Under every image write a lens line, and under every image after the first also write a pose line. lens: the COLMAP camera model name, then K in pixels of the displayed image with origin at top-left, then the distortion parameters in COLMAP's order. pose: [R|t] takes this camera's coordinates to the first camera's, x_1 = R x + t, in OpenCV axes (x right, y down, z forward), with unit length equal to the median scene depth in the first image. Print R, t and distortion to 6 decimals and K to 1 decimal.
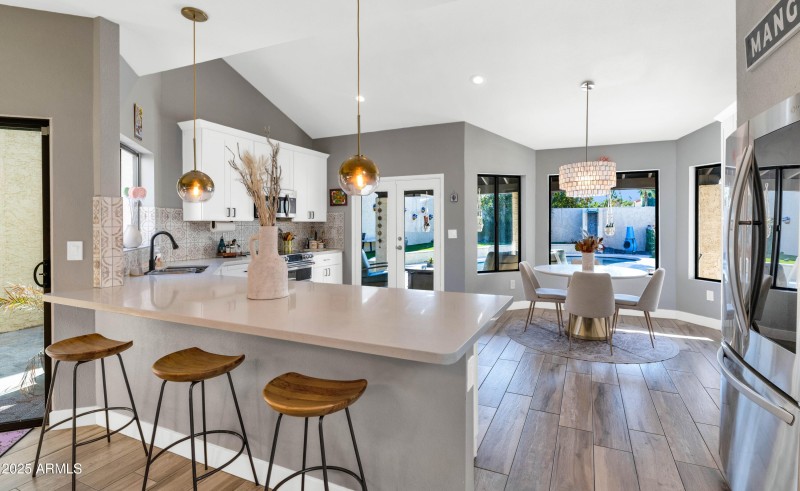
lens RADIAL K [[400.5, 0, 402.6], [0, 400.5, 224.1], [0, 0, 1]] dist [-0.001831, -0.000014]
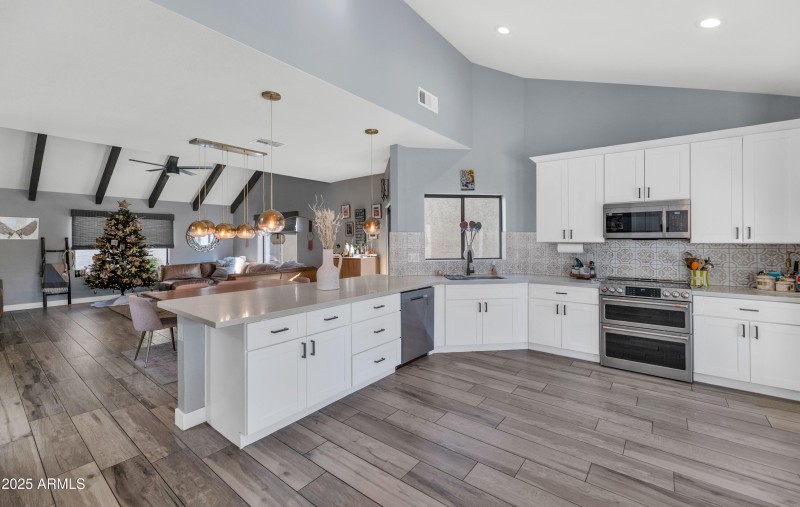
lens RADIAL K [[318.9, 0, 398.5], [0, 318.9, 238.1], [0, 0, 1]] dist [0.000219, 0.000072]
pose [[-0.211655, 0.000177, -0.977345, 0.380095], [0.000787, 1.000000, 0.000011, -0.016011], [0.977344, -0.000767, -0.211655, 0.615595]]
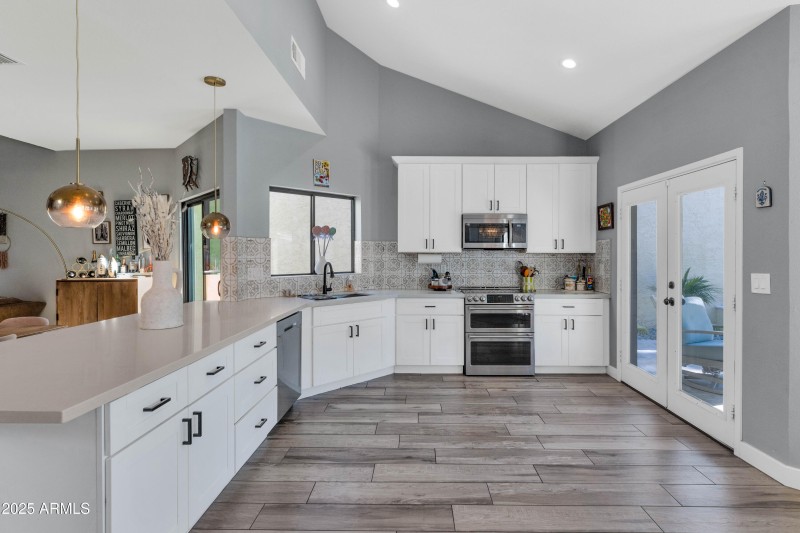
lens RADIAL K [[394.0, 0, 402.5], [0, 394.0, 254.0], [0, 0, 1]] dist [0.000644, 0.000181]
pose [[0.398852, 0.005500, -0.916999, 0.342602], [-0.003403, 0.999984, 0.004518, -0.007050], [0.917009, 0.001319, 0.398864, 0.459857]]
